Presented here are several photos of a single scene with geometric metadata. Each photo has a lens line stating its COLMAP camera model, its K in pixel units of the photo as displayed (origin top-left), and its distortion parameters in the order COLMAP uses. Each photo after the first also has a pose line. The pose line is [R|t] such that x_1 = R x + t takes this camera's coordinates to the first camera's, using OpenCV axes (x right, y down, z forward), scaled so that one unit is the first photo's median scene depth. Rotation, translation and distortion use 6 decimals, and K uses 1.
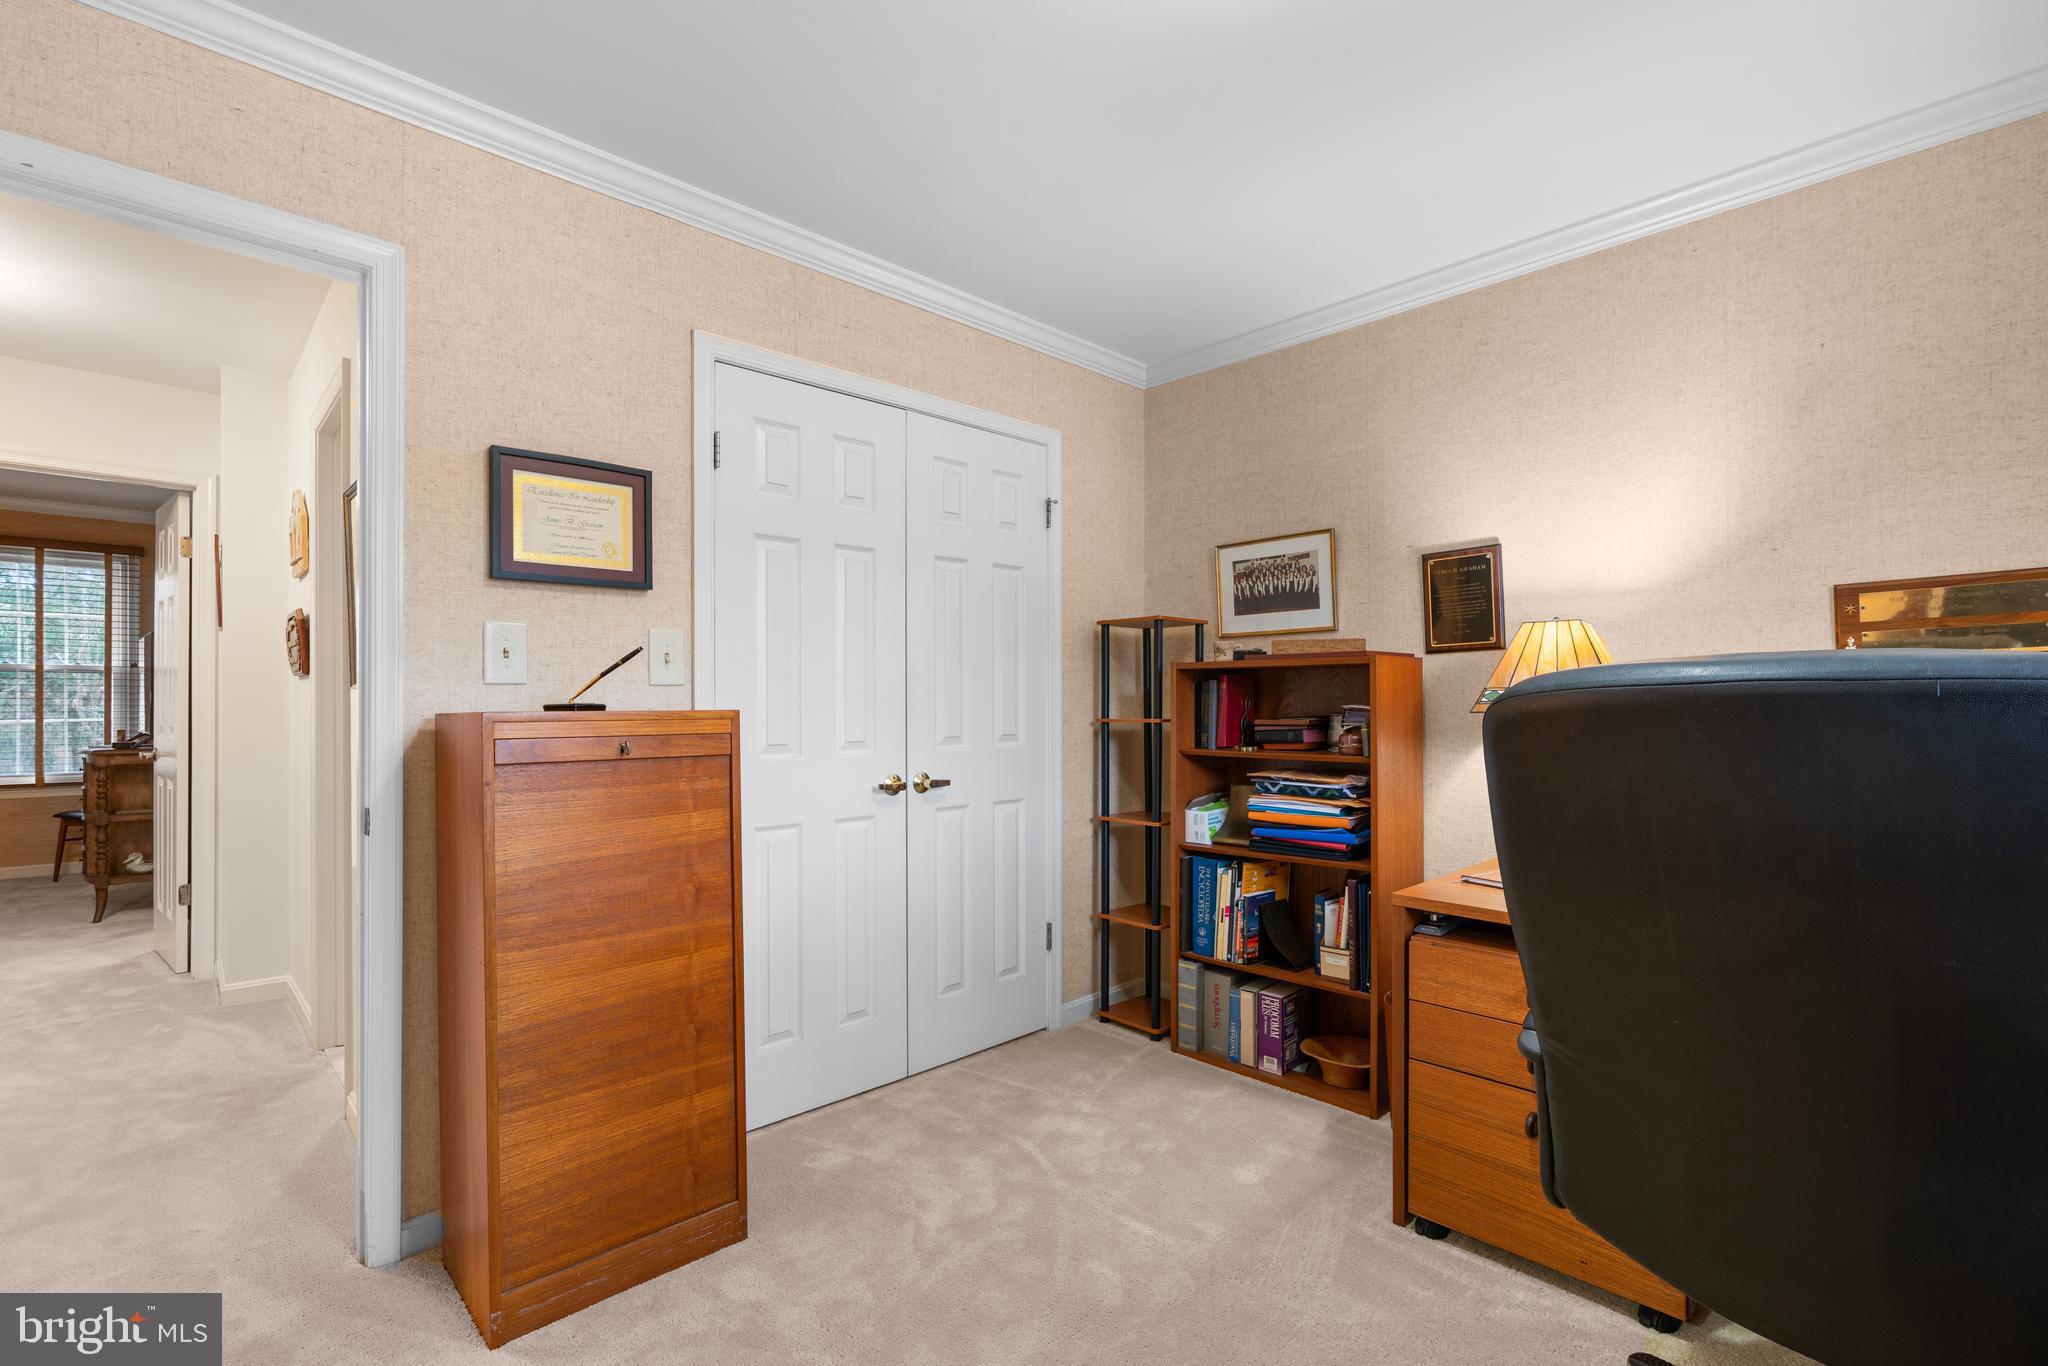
lens RADIAL K [[923.4, 0, 1007.7], [0, 923.4, 686.3], [0, 0, 1]] dist [-0.015739, 0.006853]
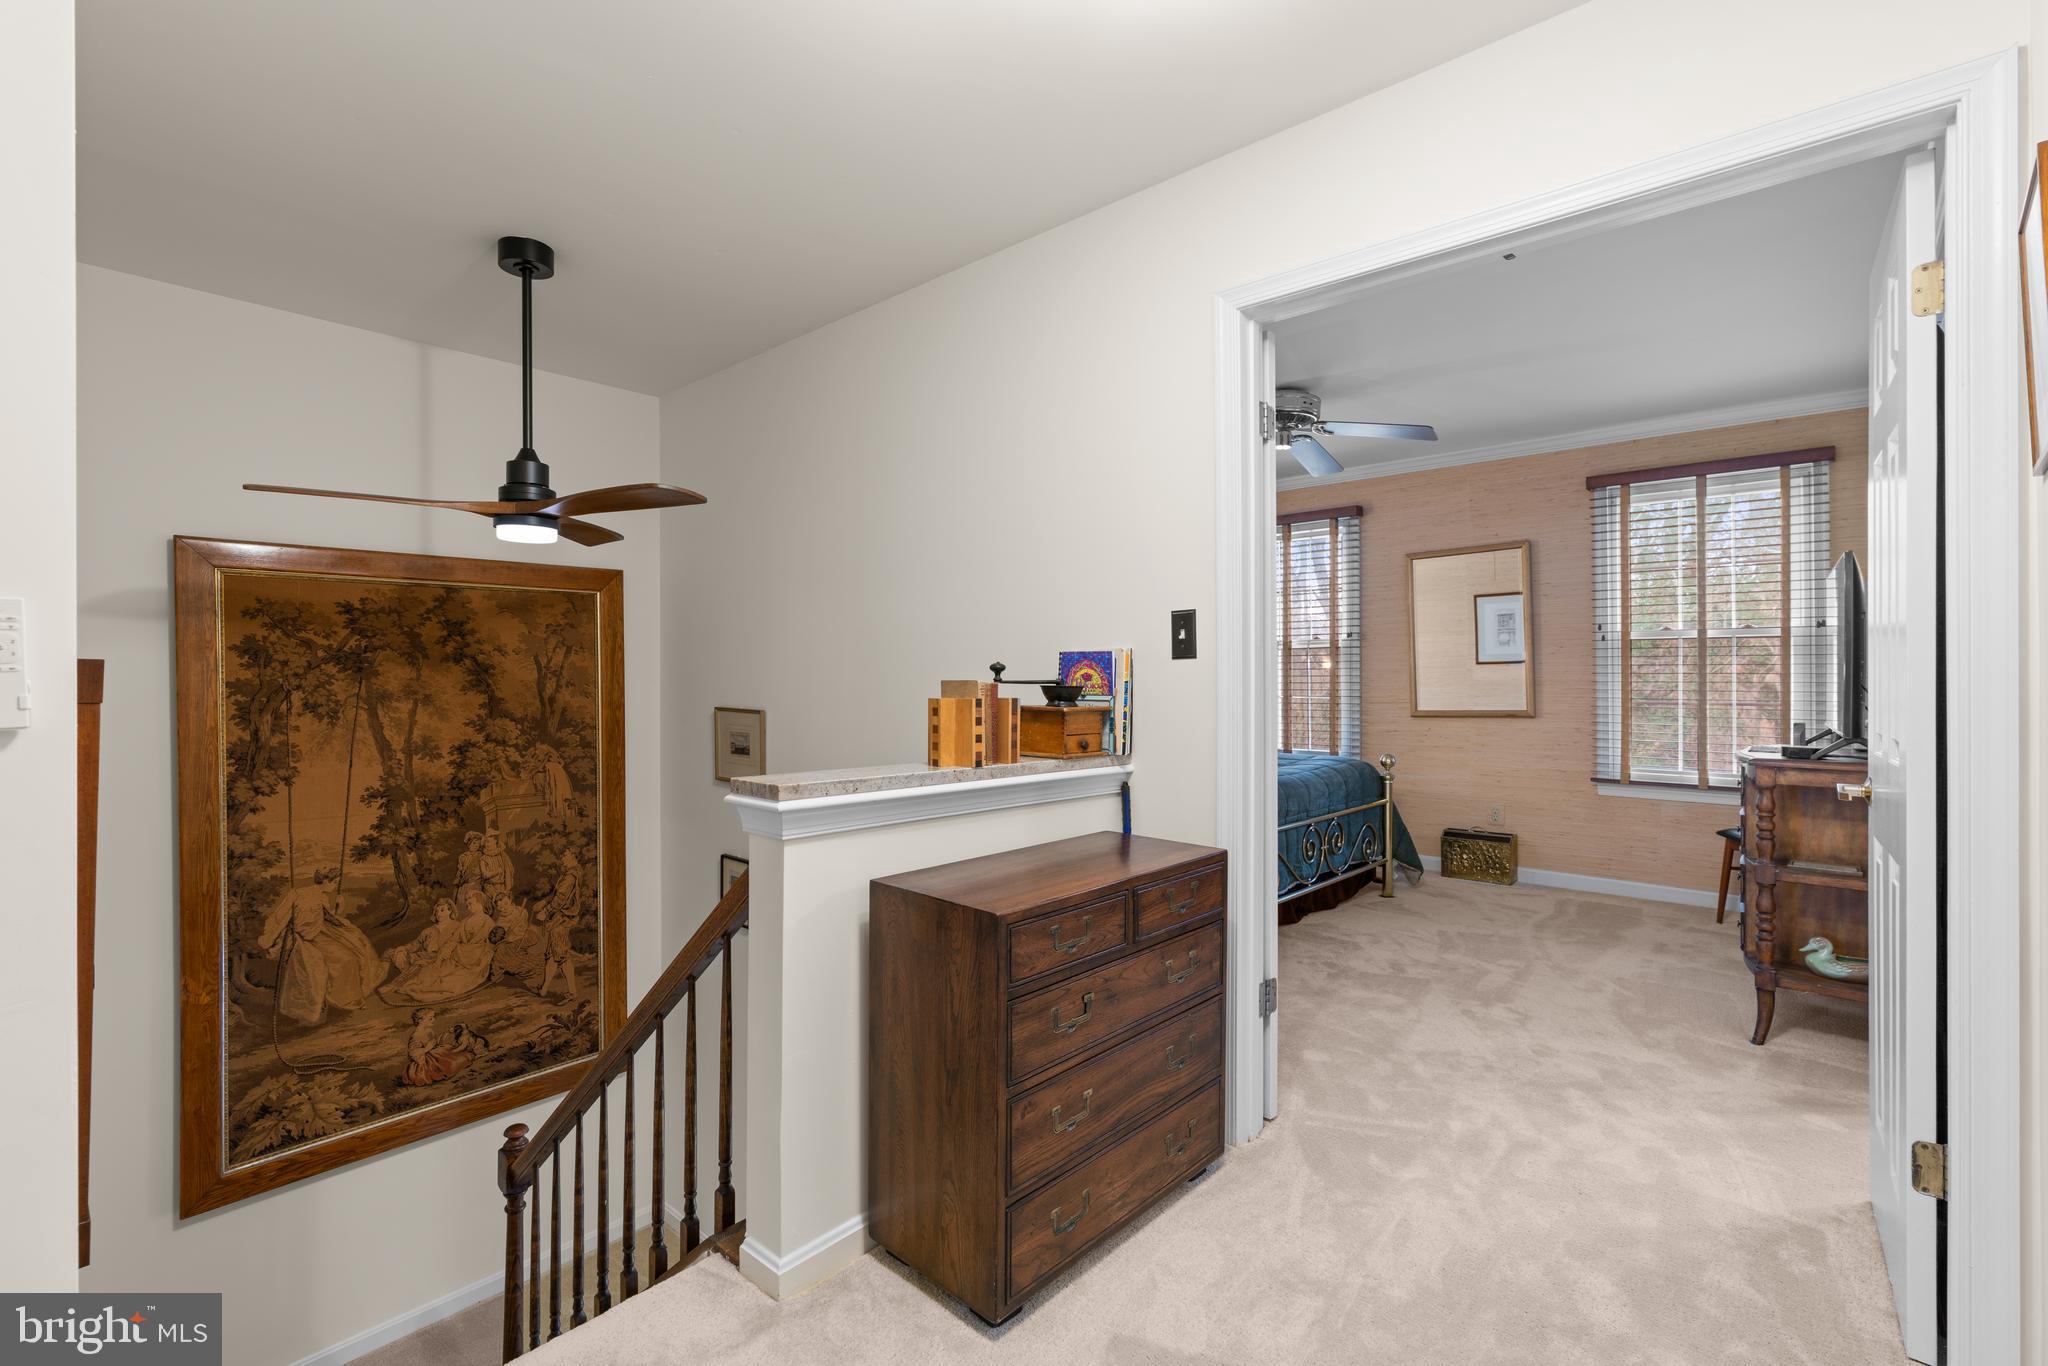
lens RADIAL K [[923.4, 0, 1019.3], [0, 923.4, 672.8], [0, 0, 1]] dist [-0.015739, 0.006853]
pose [[0.082155, 0.003820, -0.996612, -0.410645], [0.008653, 0.999952, 0.004547, 0.006128], [0.996582, -0.008997, 0.082118, 0.441340]]
